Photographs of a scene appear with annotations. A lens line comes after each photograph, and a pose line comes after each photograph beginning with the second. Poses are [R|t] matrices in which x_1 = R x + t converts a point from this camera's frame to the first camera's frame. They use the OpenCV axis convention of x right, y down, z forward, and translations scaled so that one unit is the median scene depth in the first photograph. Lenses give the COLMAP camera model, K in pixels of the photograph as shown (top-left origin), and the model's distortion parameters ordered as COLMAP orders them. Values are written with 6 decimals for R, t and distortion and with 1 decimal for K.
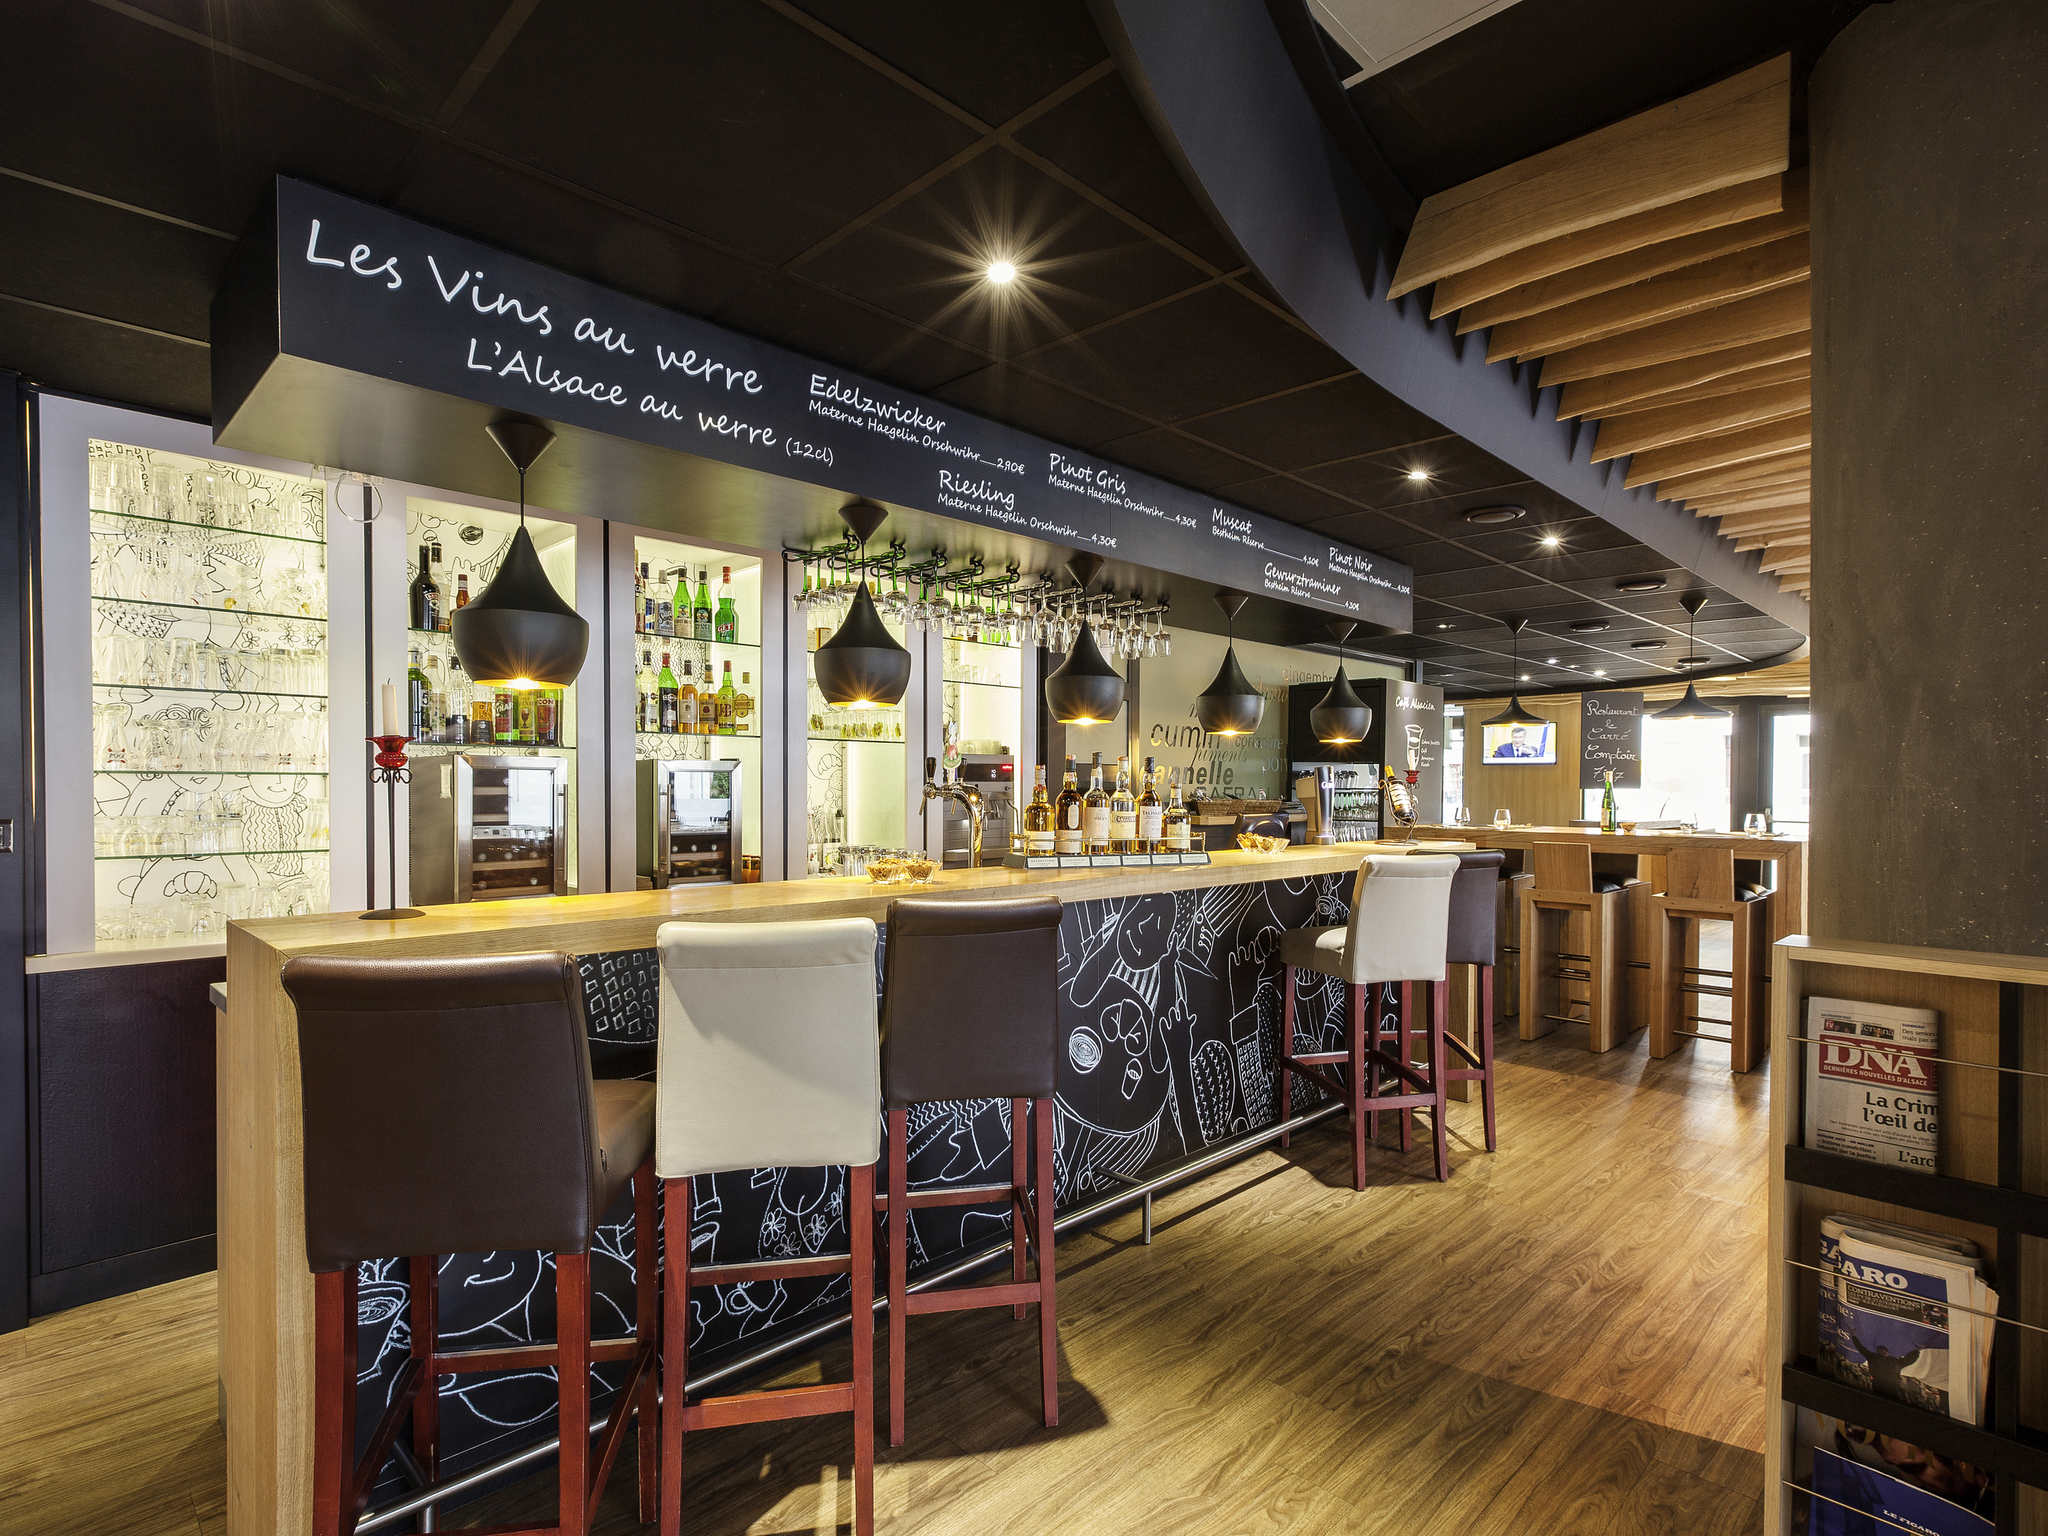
lens RADIAL K [[1045.4, 0, 1023.7], [0, 1045.4, 806.2], [0, 0, 1]] dist [0.002304, 0.000209]
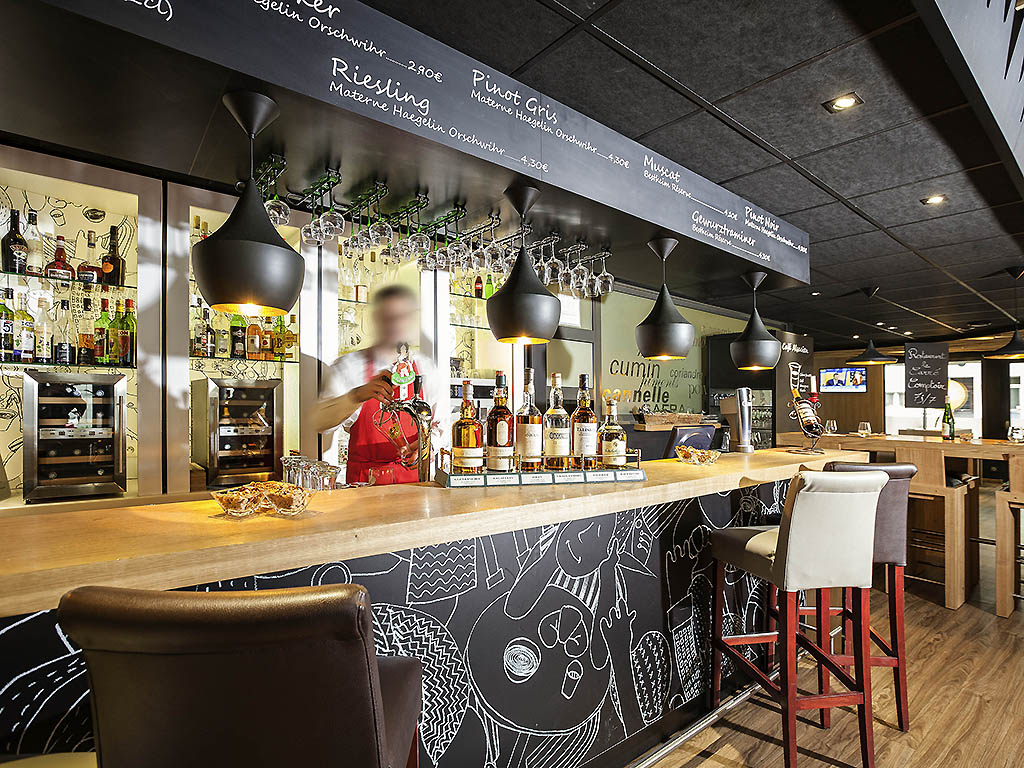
lens RADIAL K [[515.6, 0, 497.8], [0, 515.6, 363.0], [0, 0, 1]] dist [-0.058364, 0.022892]
pose [[0.992485, 0.002189, -0.122350, 0.087714], [-0.013960, 0.995338, -0.095432, -0.008111], [0.121571, 0.096423, 0.987888, 0.439518]]
